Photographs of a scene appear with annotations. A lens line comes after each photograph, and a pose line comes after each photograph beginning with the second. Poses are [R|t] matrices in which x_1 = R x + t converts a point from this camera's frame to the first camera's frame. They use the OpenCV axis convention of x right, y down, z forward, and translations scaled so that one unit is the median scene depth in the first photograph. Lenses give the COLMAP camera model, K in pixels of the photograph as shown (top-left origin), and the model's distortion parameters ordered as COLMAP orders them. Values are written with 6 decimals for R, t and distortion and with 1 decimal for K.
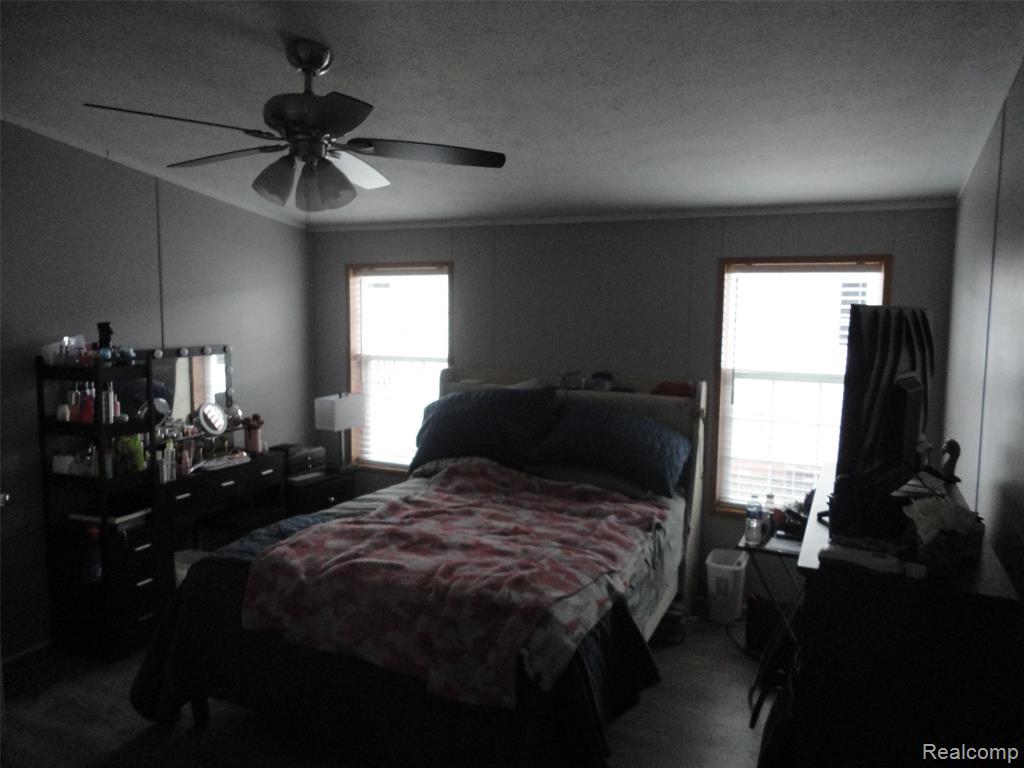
lens RADIAL K [[740.7, 0, 512.0], [0, 740.7, 384.0], [0, 0, 1]] dist [-0.006260, 0.001620]
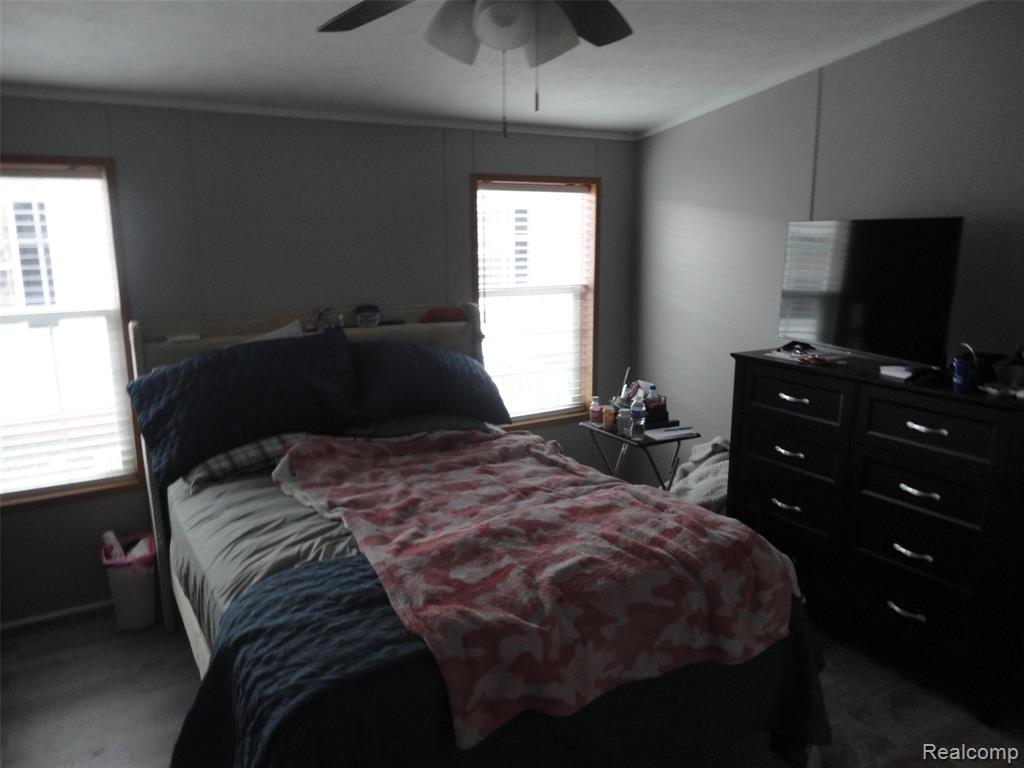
lens RADIAL K [[757.7, 0, 511.3], [0, 757.7, 365.4], [0, 0, 1]] dist [0.090311, 0.000178]
pose [[0.568091, -0.167056, 0.805832, -0.663938], [0.097220, 0.985947, 0.135857, -0.066356], [-0.817203, 0.001164, 0.576349, 0.470198]]
